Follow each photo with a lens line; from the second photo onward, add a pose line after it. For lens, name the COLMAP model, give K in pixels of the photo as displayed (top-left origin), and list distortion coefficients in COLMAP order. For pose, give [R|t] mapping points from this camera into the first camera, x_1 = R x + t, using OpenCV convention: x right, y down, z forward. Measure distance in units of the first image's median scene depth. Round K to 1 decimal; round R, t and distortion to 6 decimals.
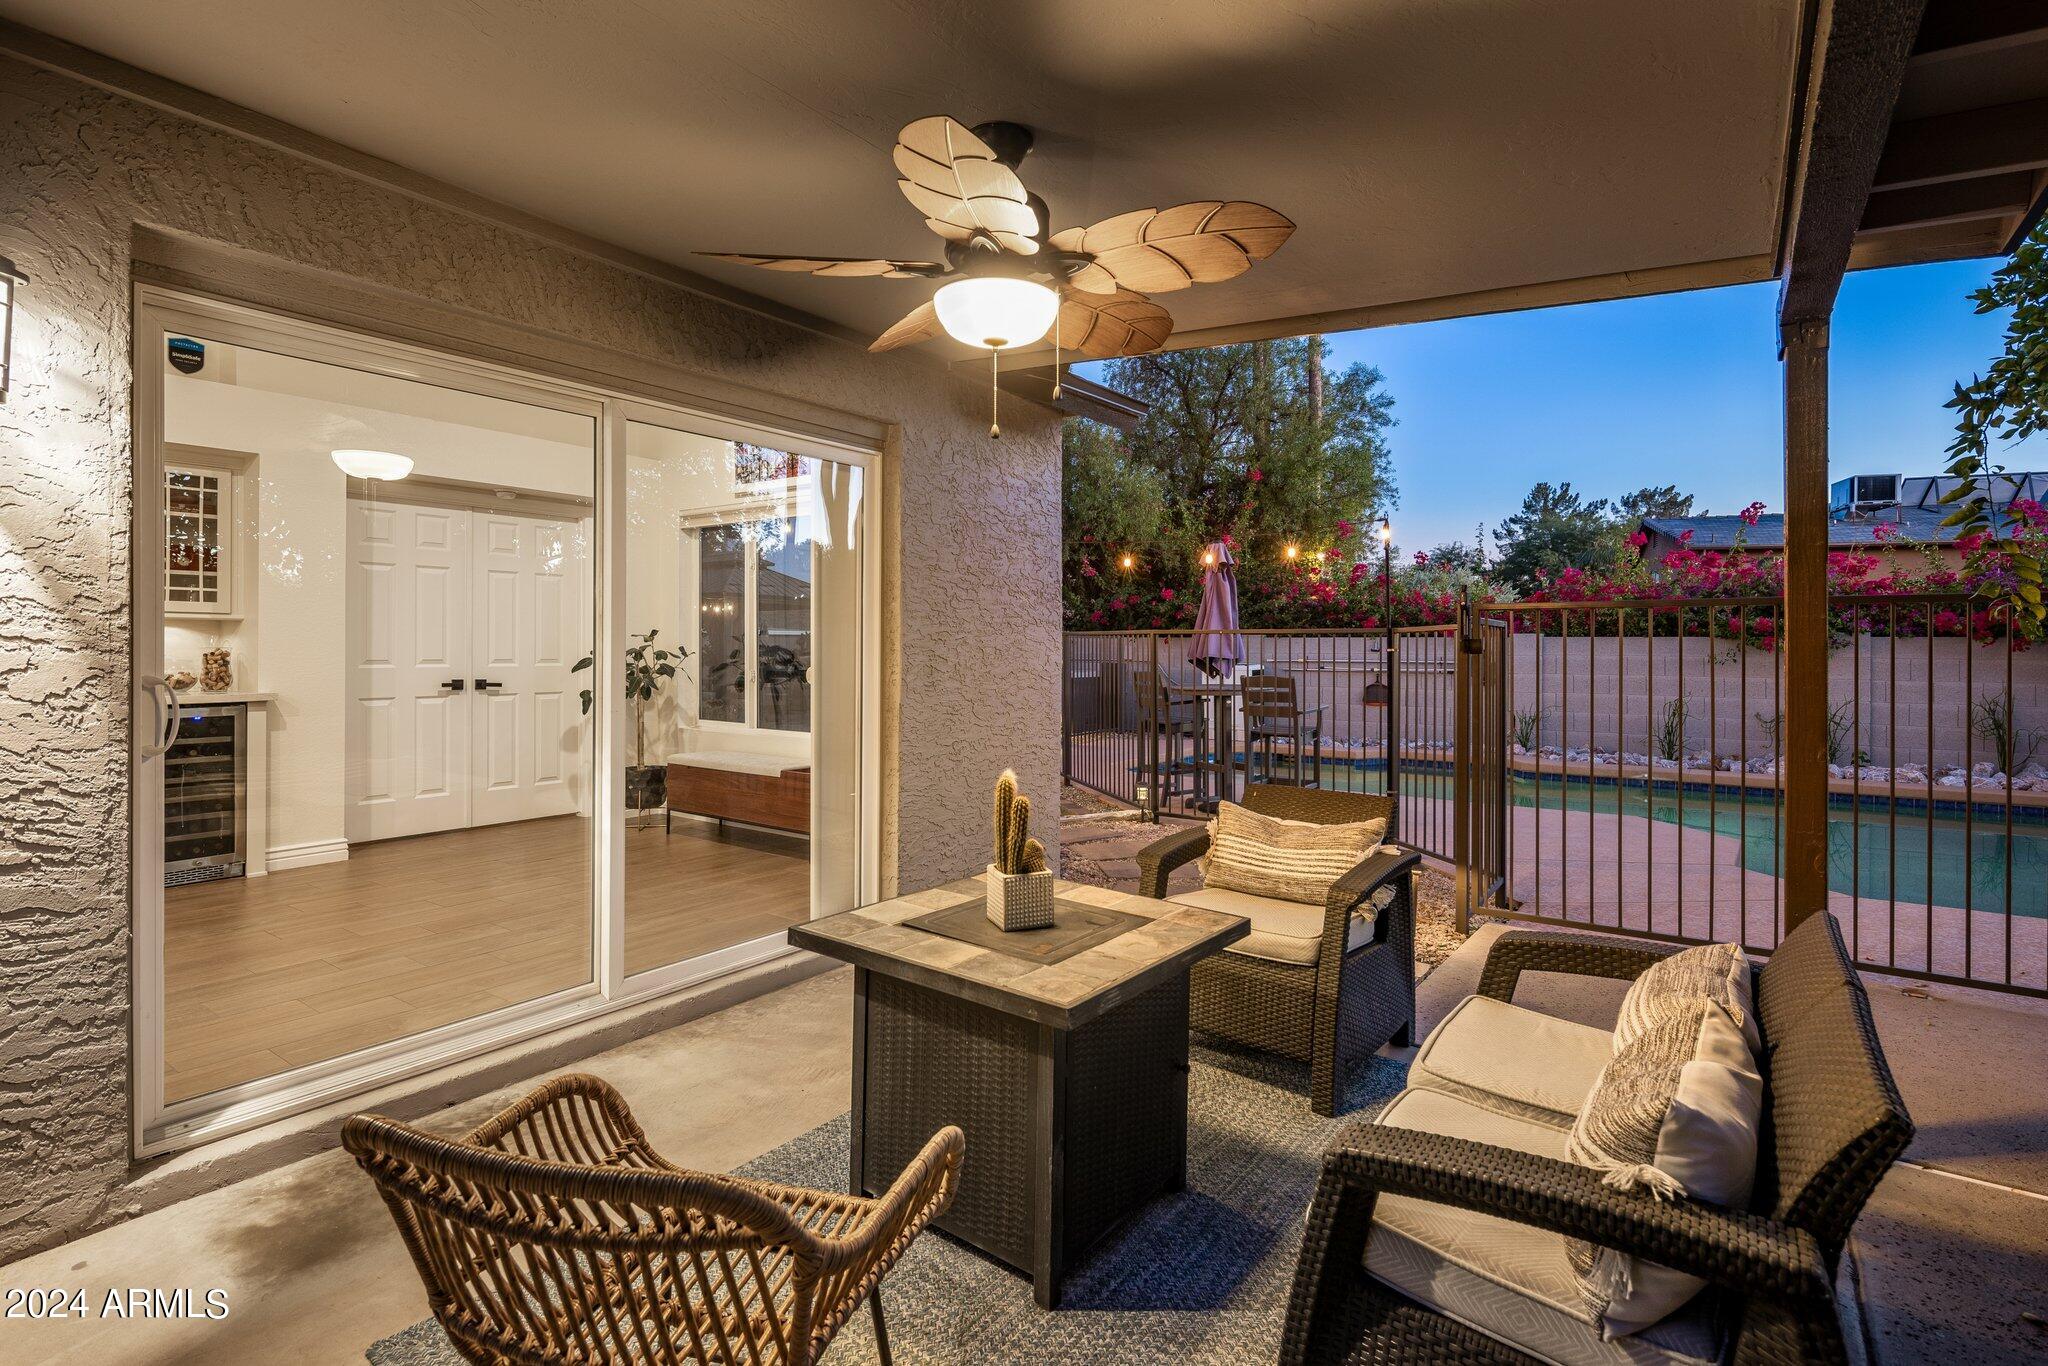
lens RADIAL K [[982.4, 0, 1027.0], [0, 982.4, 649.3], [0, 0, 1]] dist [-0.000137, -0.000304]
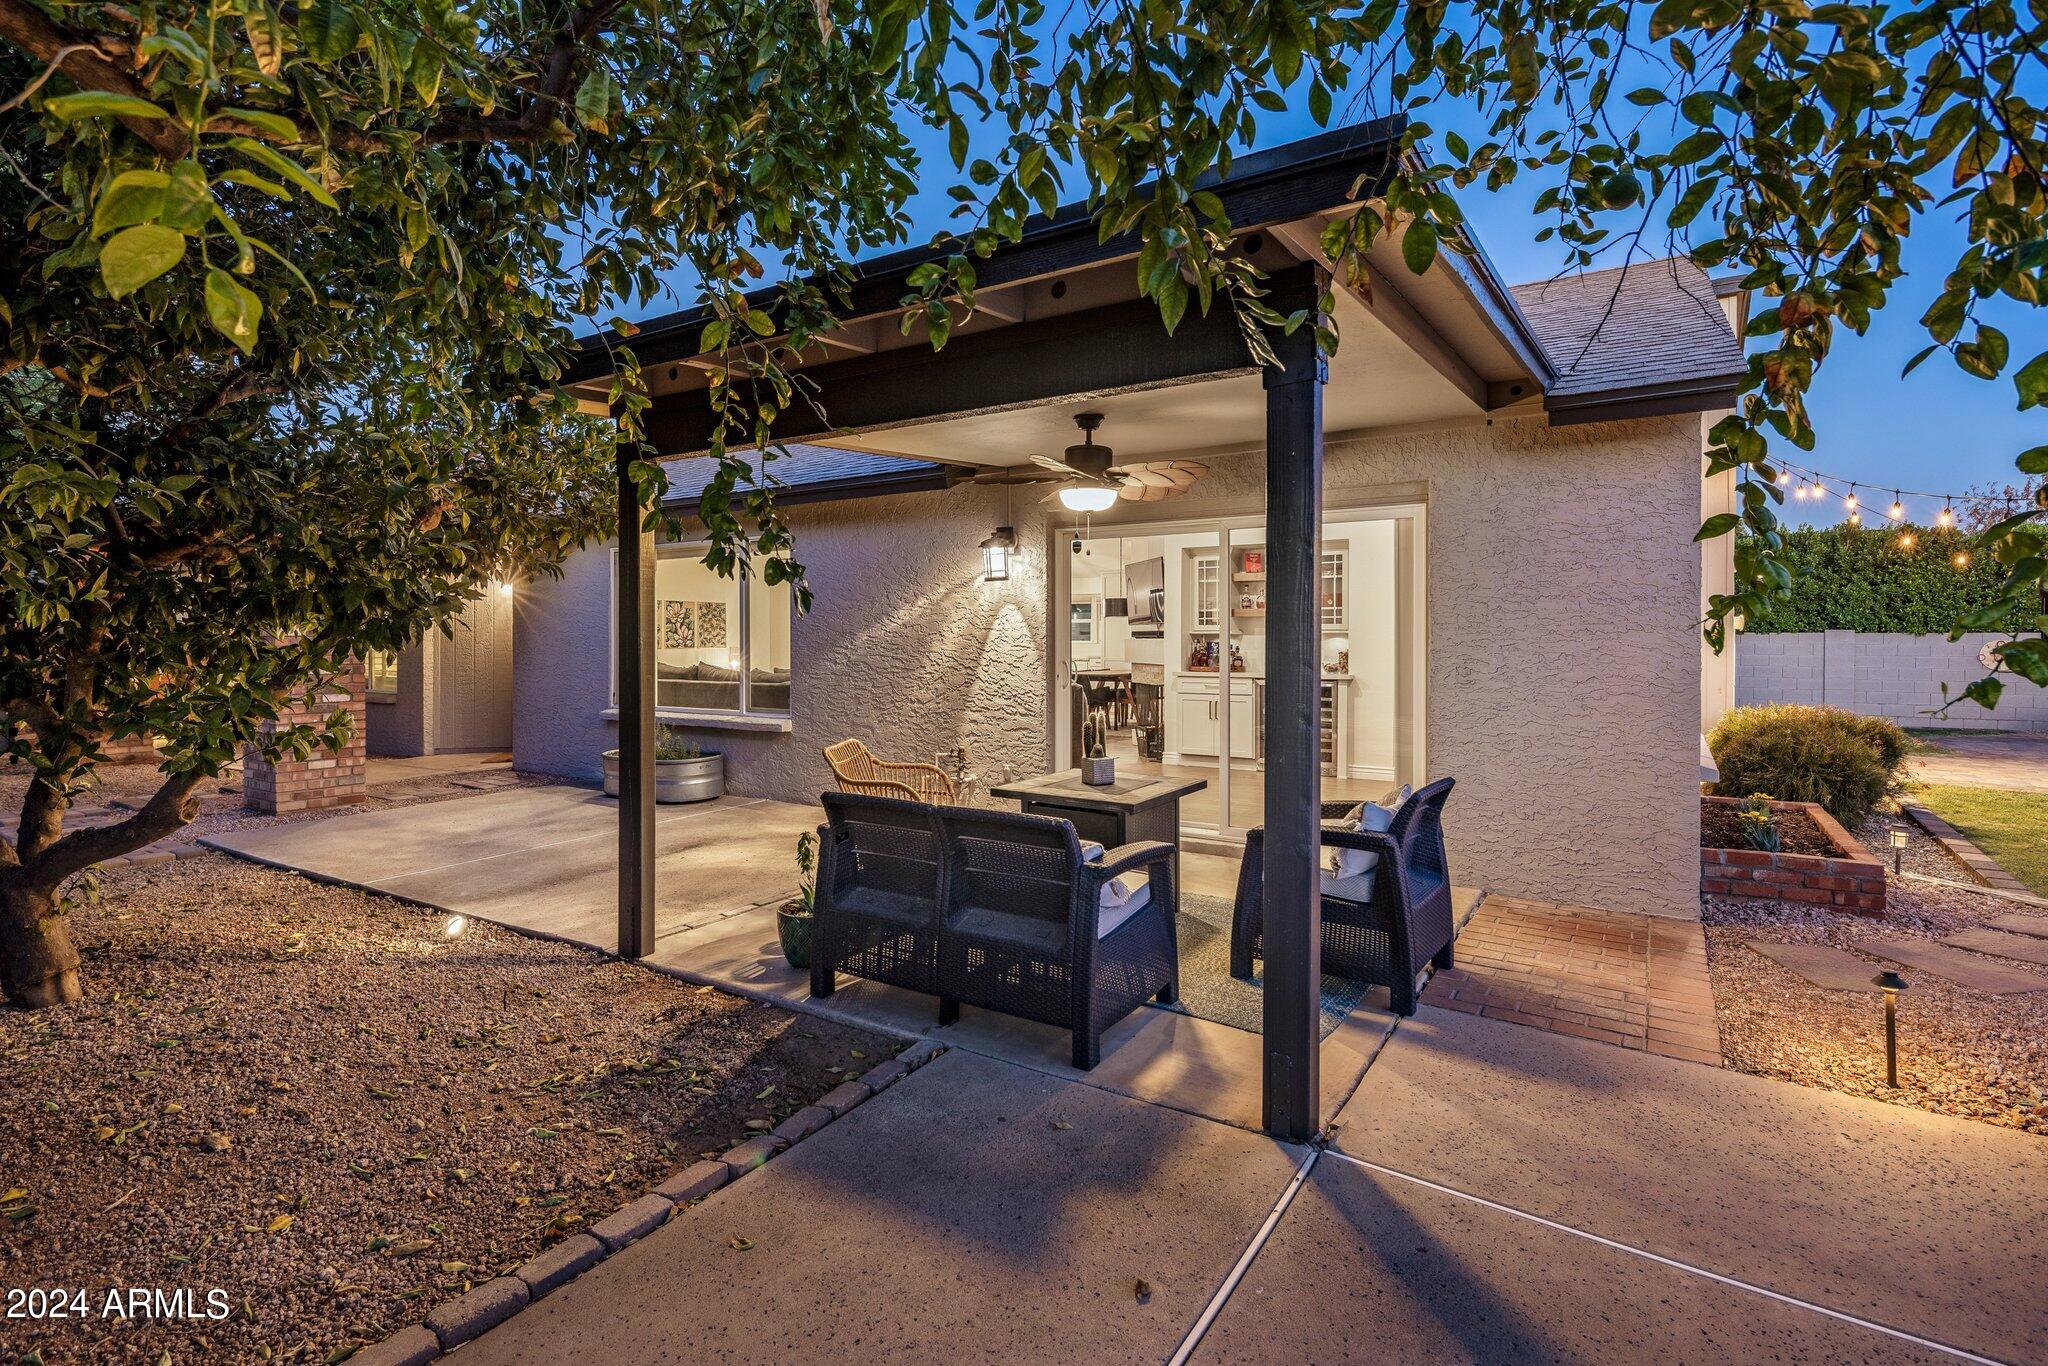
lens RADIAL K [[982.4, 0, 1027.0], [0, 982.4, 649.3], [0, 0, 1]] dist [-0.000137, -0.000304]
pose [[0.049127, 0.006492, -0.998771, 0.394761], [-0.003927, 0.999972, 0.006307, -0.004088], [0.998785, 0.003612, 0.049151, 0.140826]]
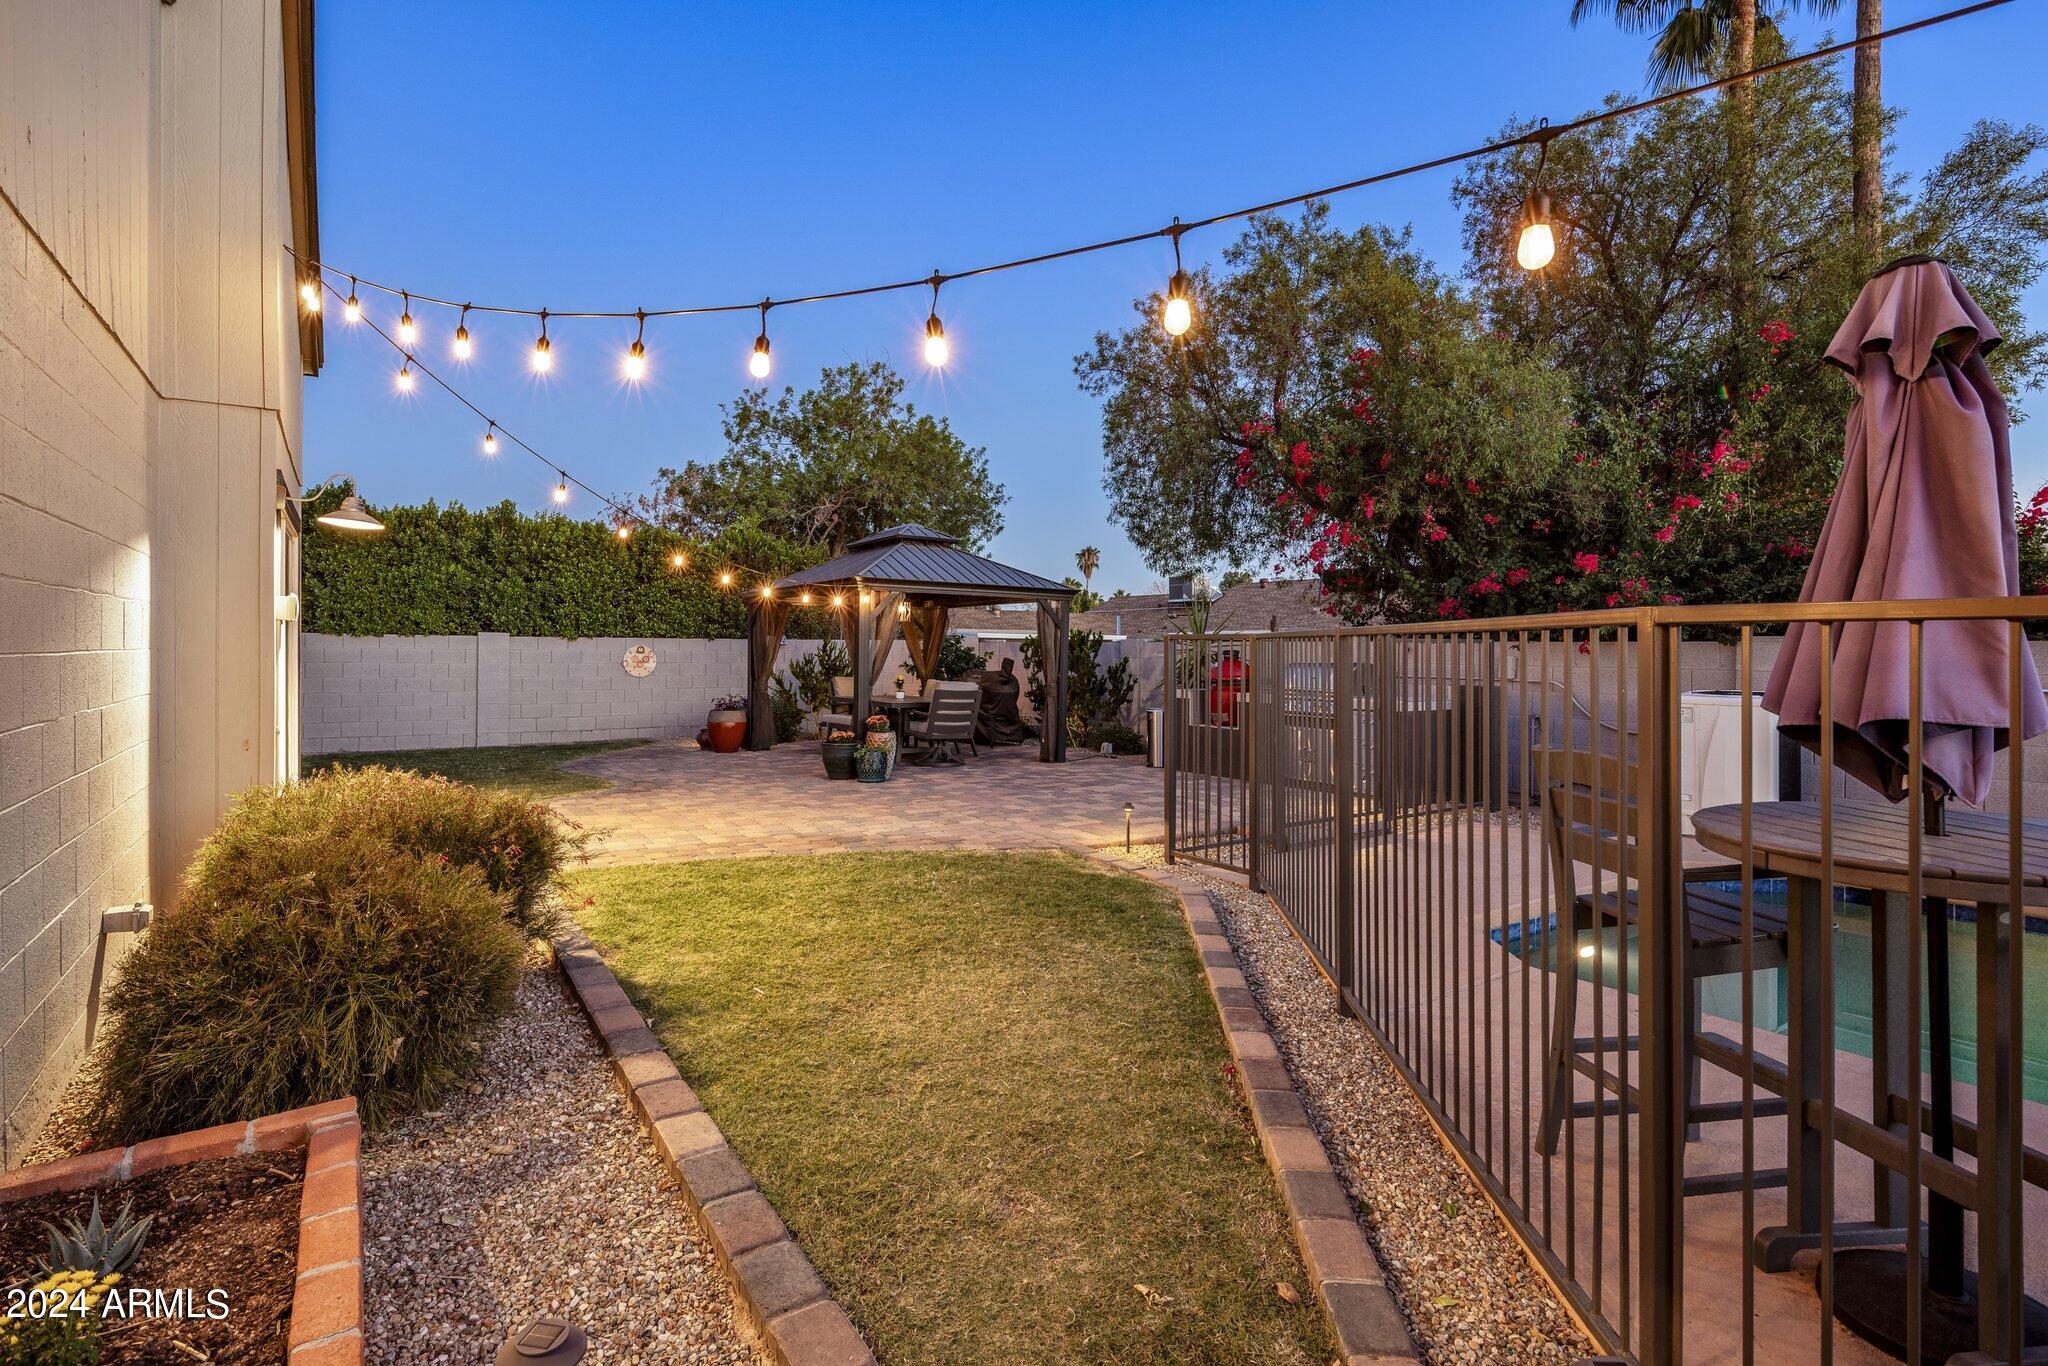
lens RADIAL K [[982.4, 0, 1027.0], [0, 982.4, 649.3], [0, 0, 1]] dist [-0.000137, -0.000304]
pose [[0.940421, 0.002853, -0.340001, 0.045839], [-0.004618, 0.999980, -0.004381, -0.005282], [0.339981, 0.005690, 0.940415, 0.485021]]
